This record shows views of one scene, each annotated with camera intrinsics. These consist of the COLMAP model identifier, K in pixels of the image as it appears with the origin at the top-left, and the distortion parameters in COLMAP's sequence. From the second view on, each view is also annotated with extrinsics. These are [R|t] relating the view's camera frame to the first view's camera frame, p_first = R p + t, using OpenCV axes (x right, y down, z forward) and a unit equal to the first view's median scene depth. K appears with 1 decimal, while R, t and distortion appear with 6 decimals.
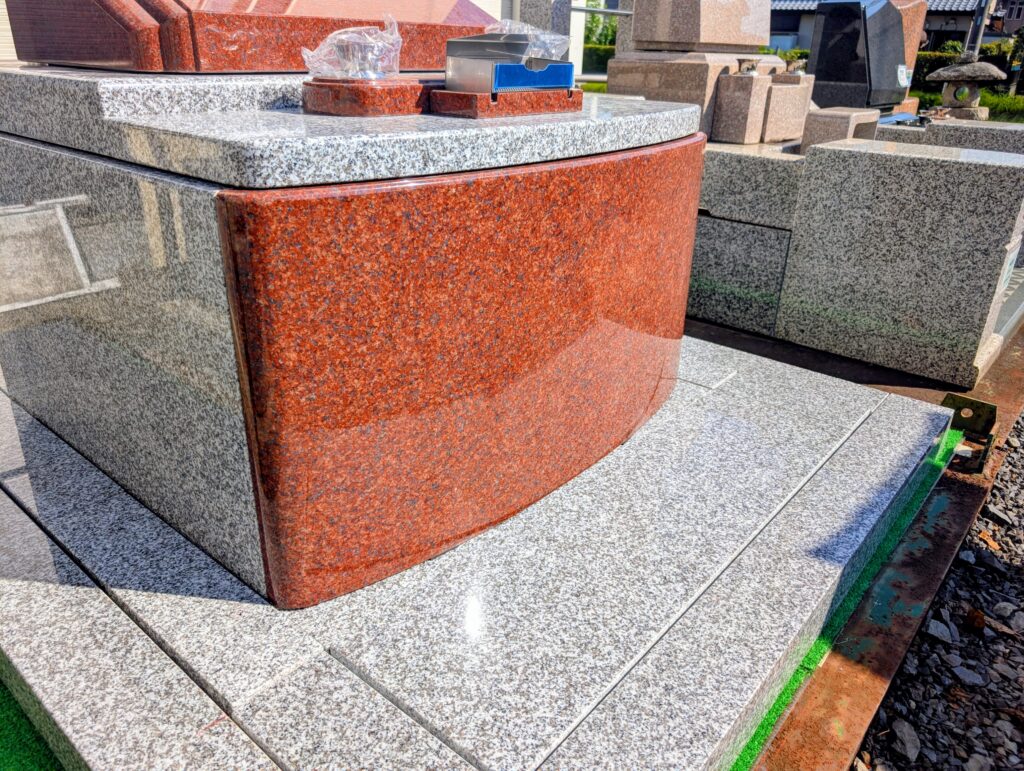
lens RADIAL K [[755.6, 0, 506.9], [0, 755.6, 371.3], [0, 0, 1]] dist [-0.001747, 0.000014]
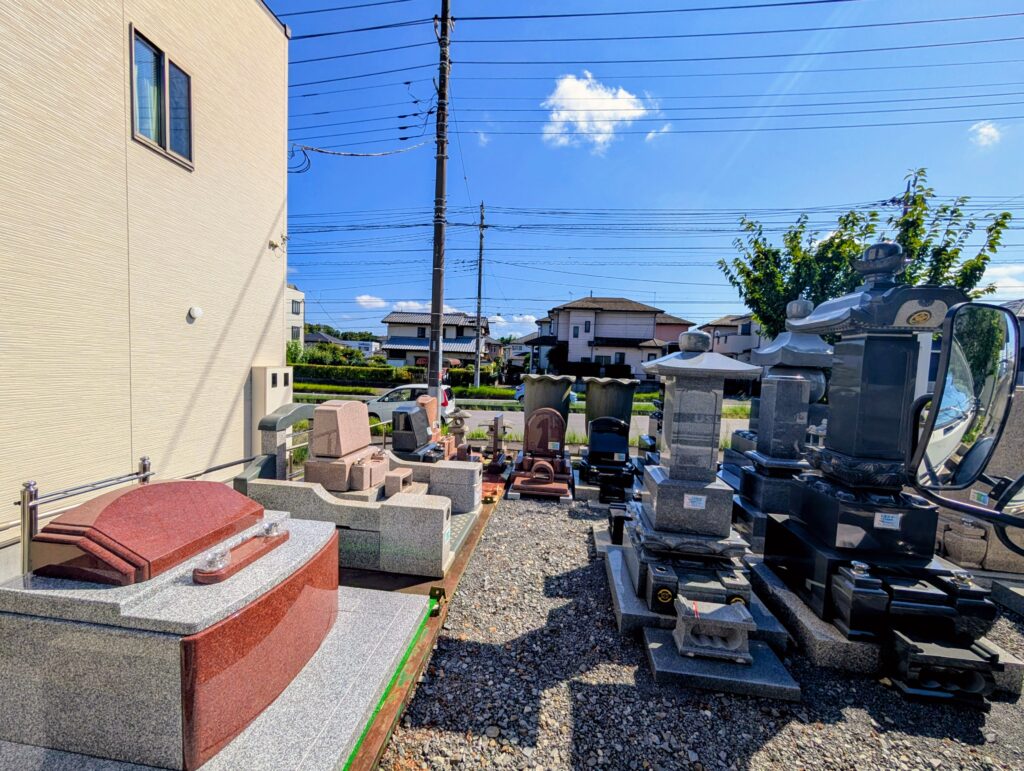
lens RADIAL K [[408.8, 0, 513.2], [0, 408.8, 388.3], [0, 0, 1]] dist [0.000099, -0.000073]
pose [[0.832574, -0.029042, 0.553151, -0.080645], [0.203003, 0.945141, -0.255926, -0.406640], [-0.515374, 0.325369, 0.792796, -1.306975]]
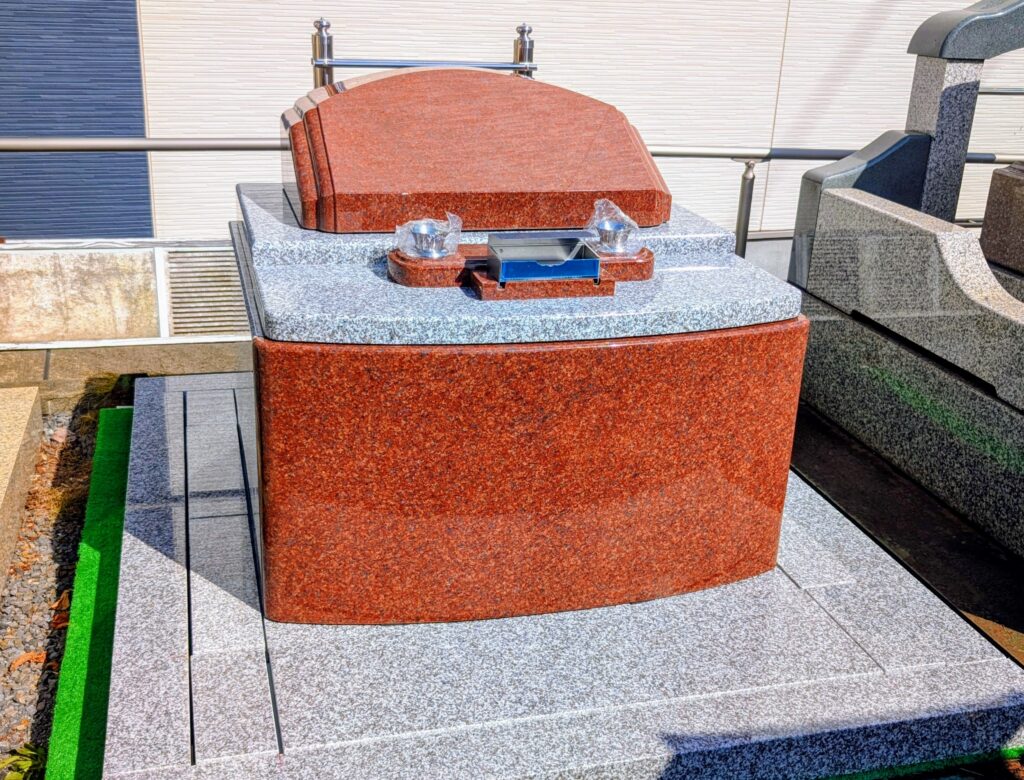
lens RADIAL K [[1175.6, 0, 514.4], [0, 1175.6, 372.2], [0, 0, 1]] dist [0.158310, -0.642050]
pose [[0.824487, 0.200492, -0.529173, 1.081027], [-0.243176, 0.969915, -0.011406, -0.202077], [0.510966, 0.138086, 0.848437, -0.655642]]
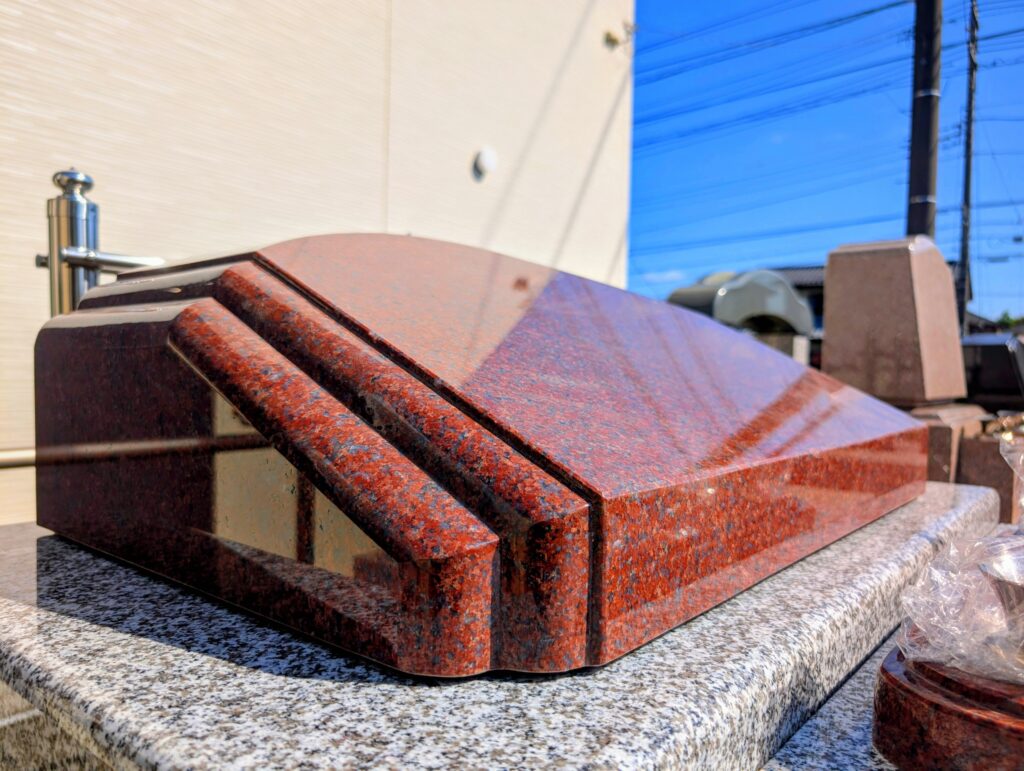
lens RADIAL K [[760.5, 0, 512.0], [0, 760.5, 385.5], [0, 0, 1]] dist [-0.006884, -0.002674]
pose [[0.999889, -0.004472, 0.014247, -0.449527], [0.009459, 0.927938, -0.372615, -0.390477], [-0.011554, 0.372708, 0.927877, 0.661770]]
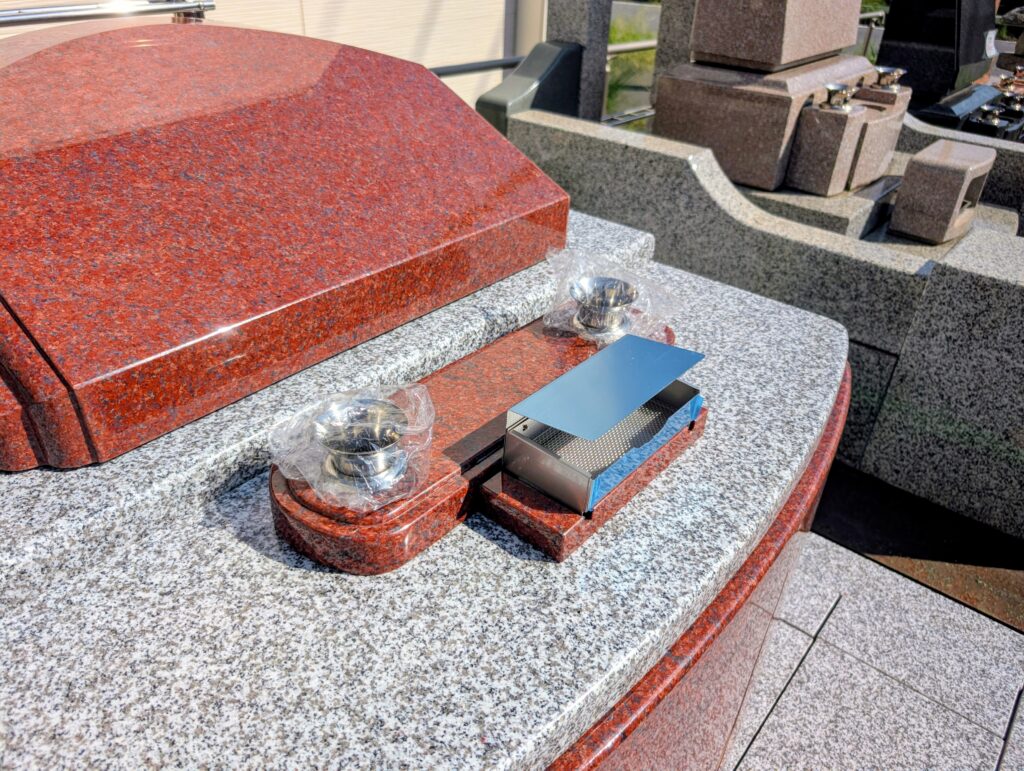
lens RADIAL K [[766.6, 0, 498.6], [0, 766.6, 385.0], [0, 0, 1]] dist [-0.006384, -0.000505]
pose [[0.999969, 0.006589, 0.004220, -0.091574], [-0.007165, 0.987793, 0.155610, -0.559628], [-0.003143, -0.155635, 0.987810, 0.408070]]
